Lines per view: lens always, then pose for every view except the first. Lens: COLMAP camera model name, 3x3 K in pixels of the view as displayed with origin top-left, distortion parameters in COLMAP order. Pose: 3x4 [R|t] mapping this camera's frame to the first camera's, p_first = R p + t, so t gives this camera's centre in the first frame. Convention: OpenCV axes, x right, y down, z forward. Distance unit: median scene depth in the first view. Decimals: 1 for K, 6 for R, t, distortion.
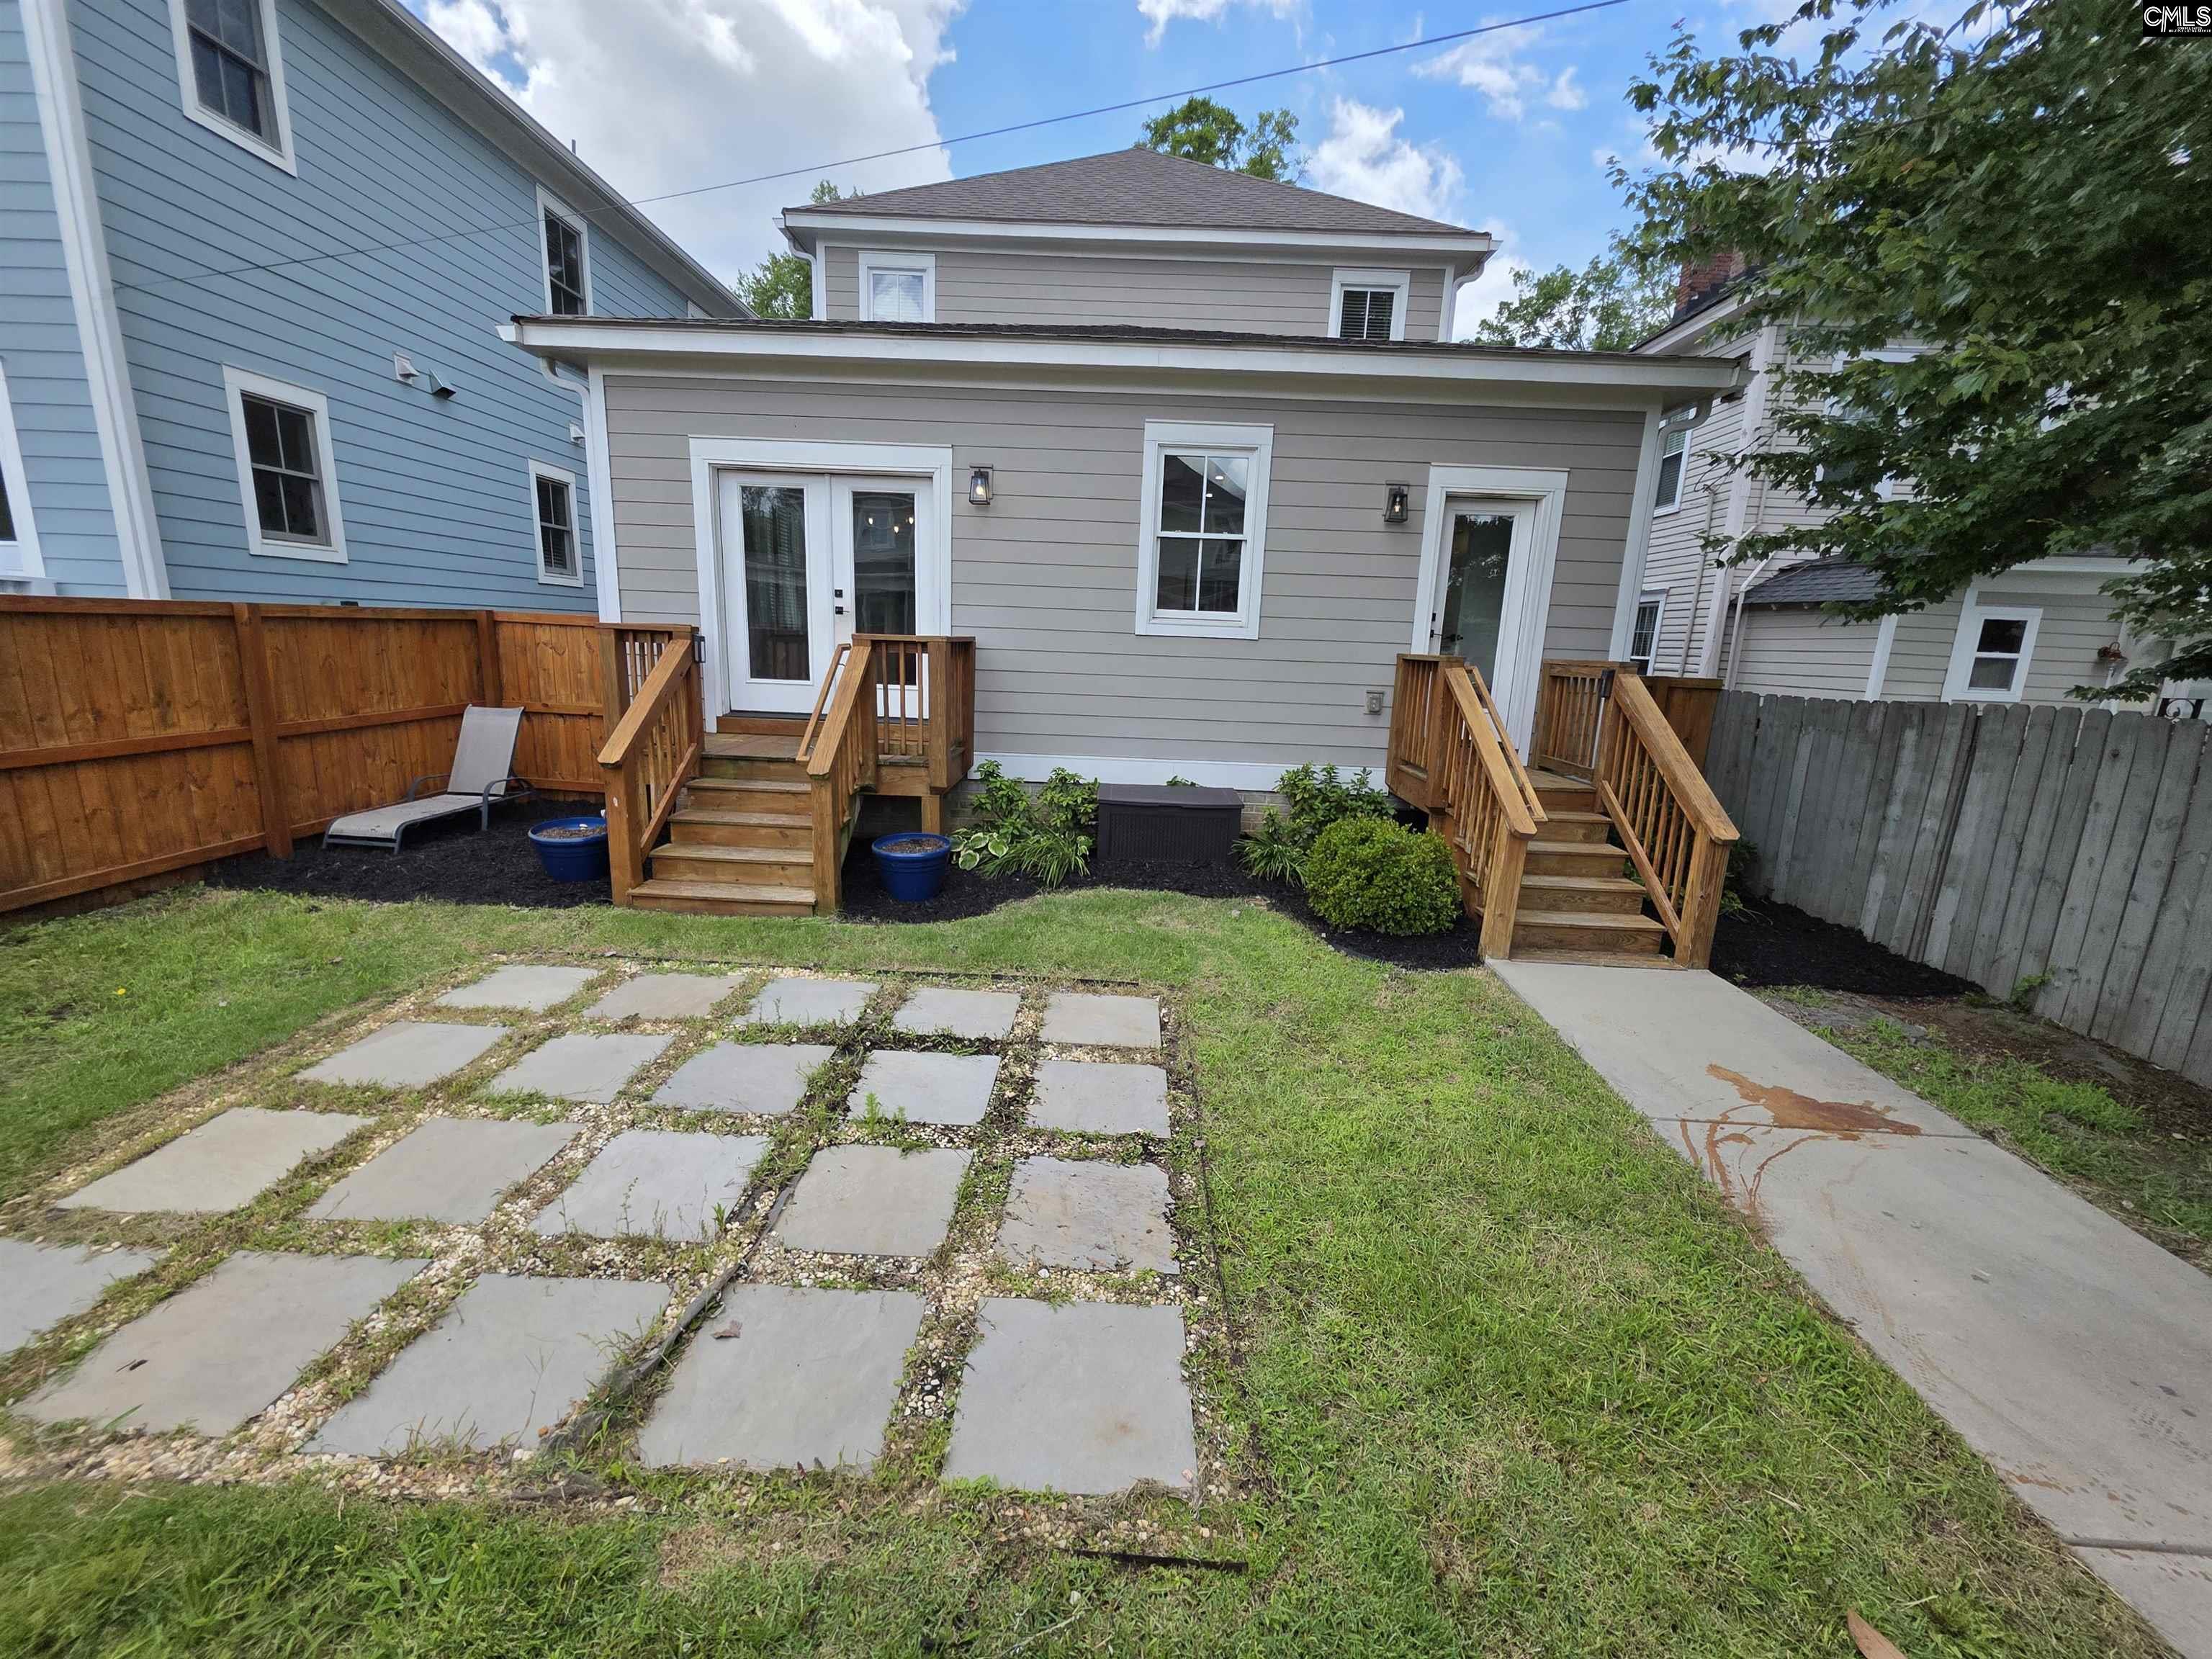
lens RADIAL K [[881.0, 0, 1108.9], [0, 881.0, 824.9], [0, 0, 1]] dist [0.000655, -0.000406]
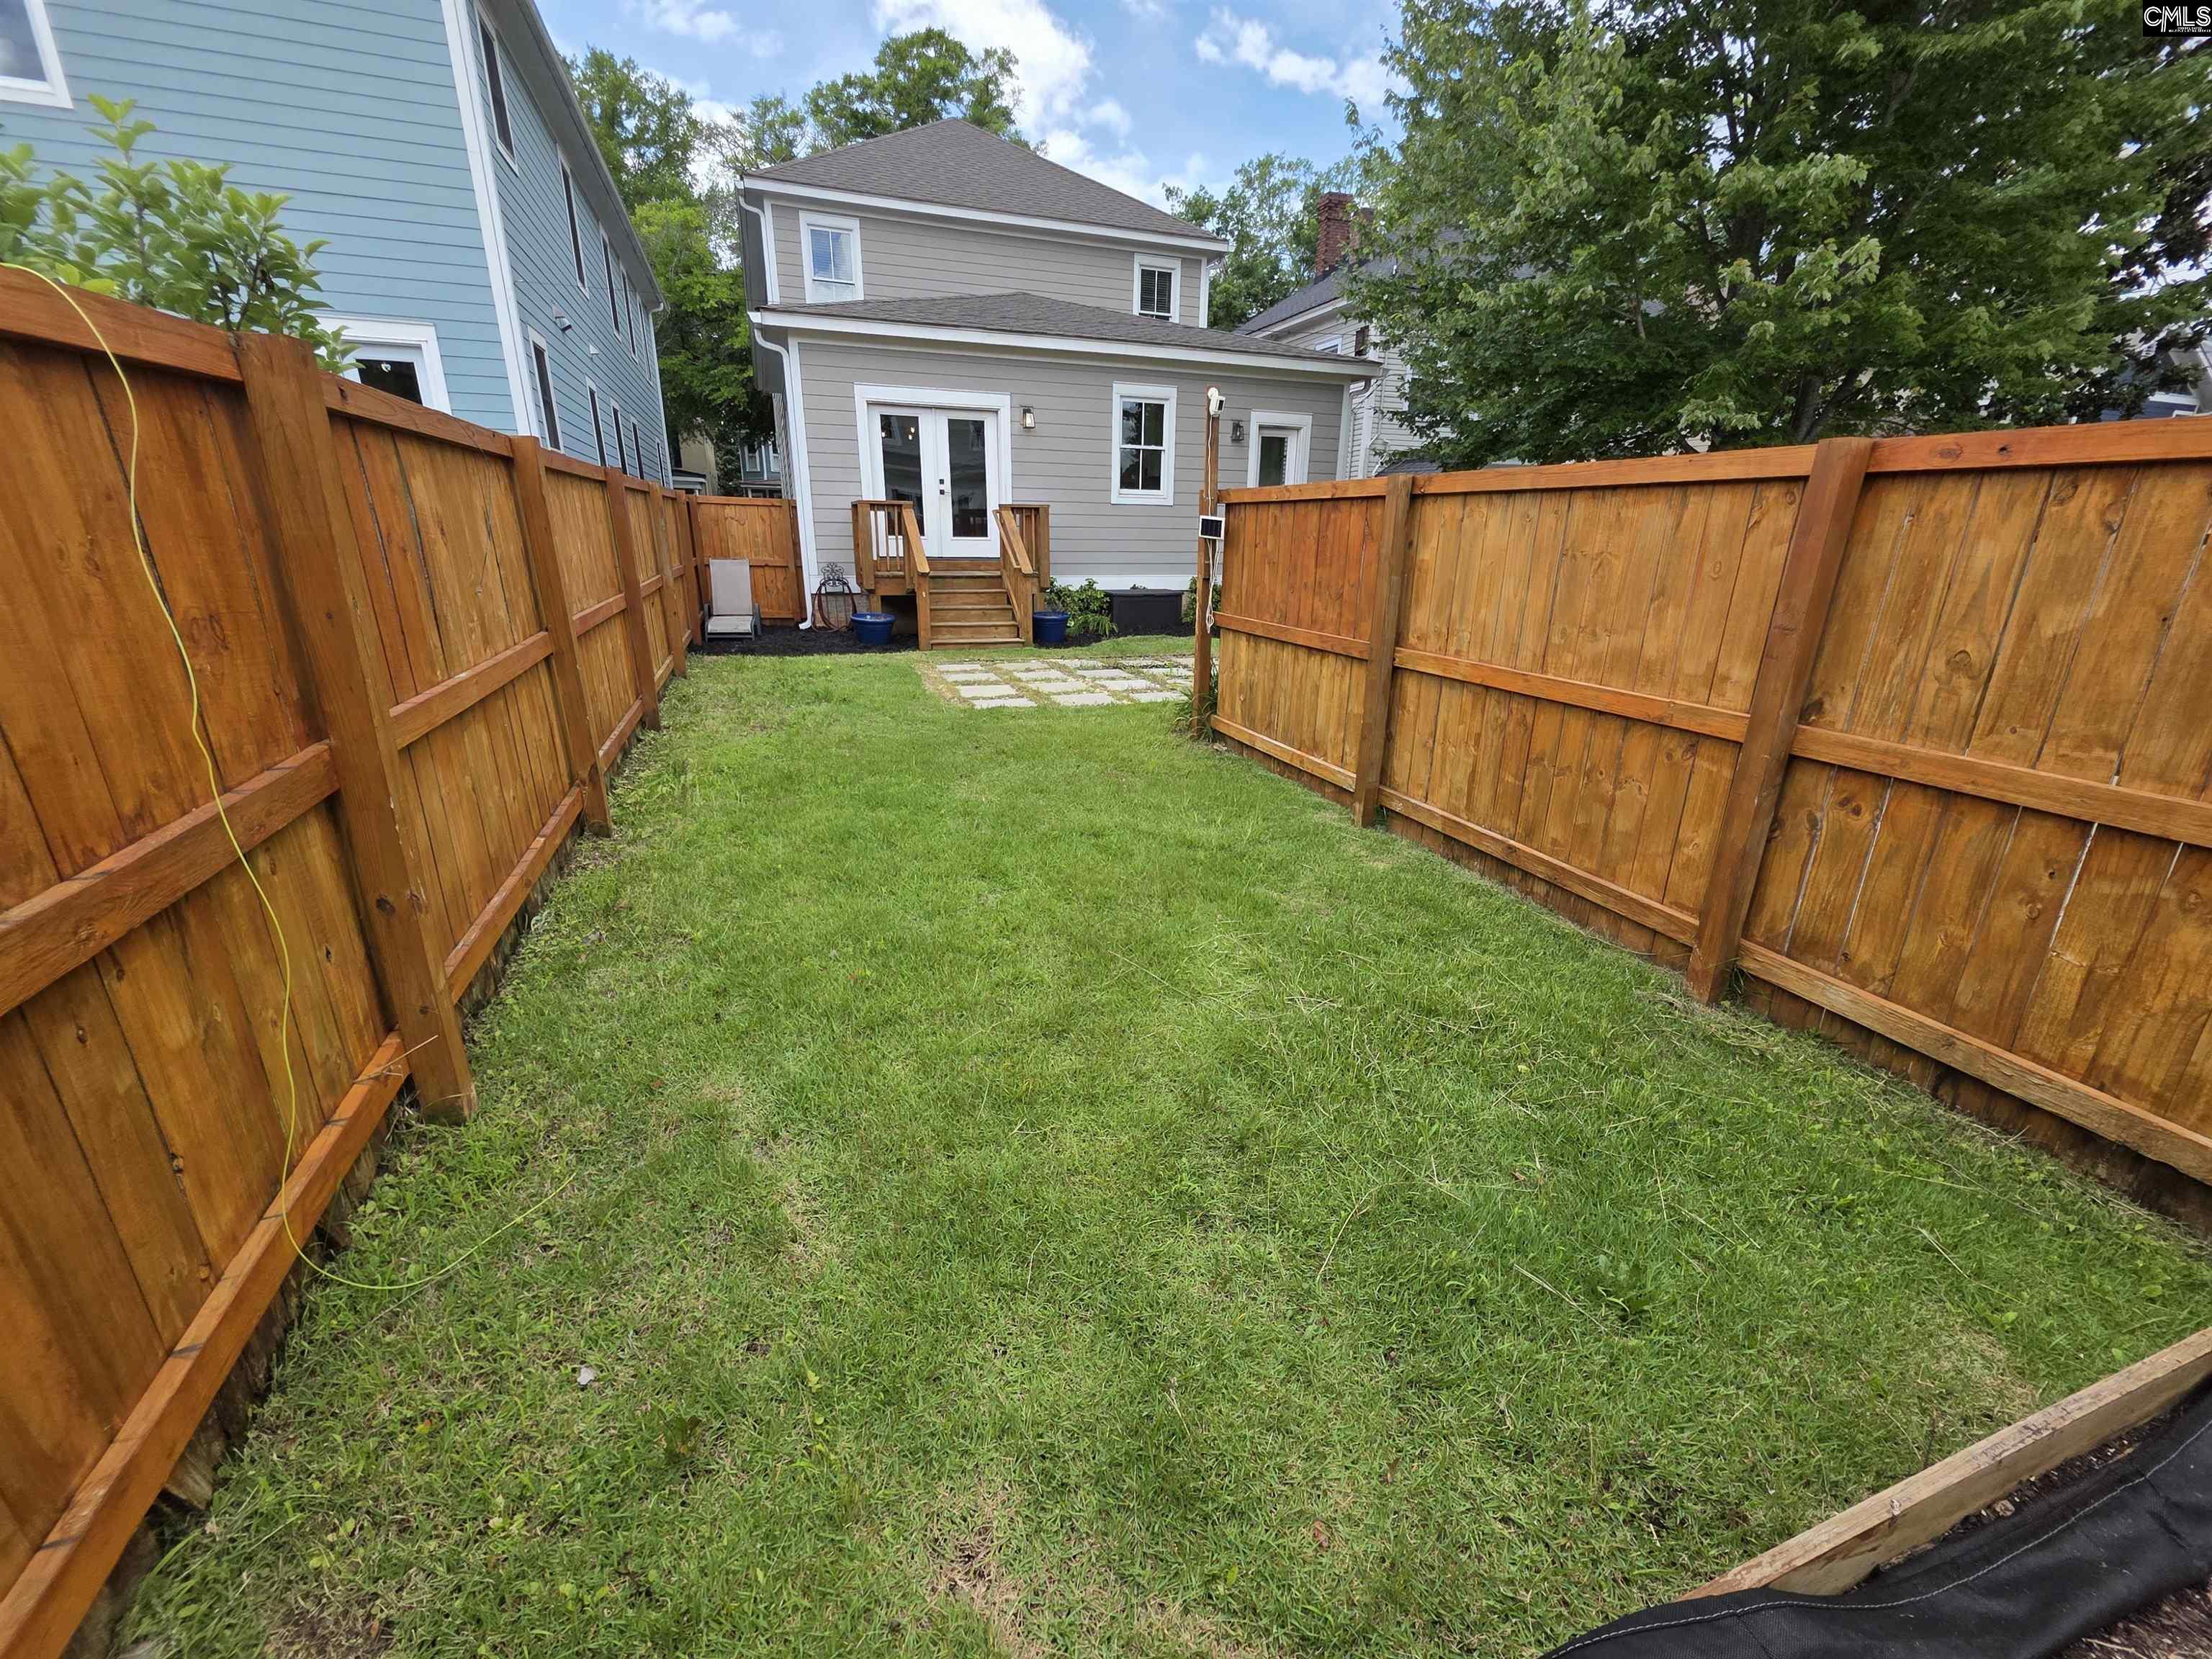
lens RADIAL K [[881.0, 0, 1108.9], [0, 881.0, 824.9], [0, 0, 1]] dist [0.000655, -0.000406]
pose [[0.931144, -0.140172, 0.336633, -0.681185], [0.099305, 0.985750, 0.135778, 0.189576], [-0.350868, -0.092999, 0.931795, -0.752165]]
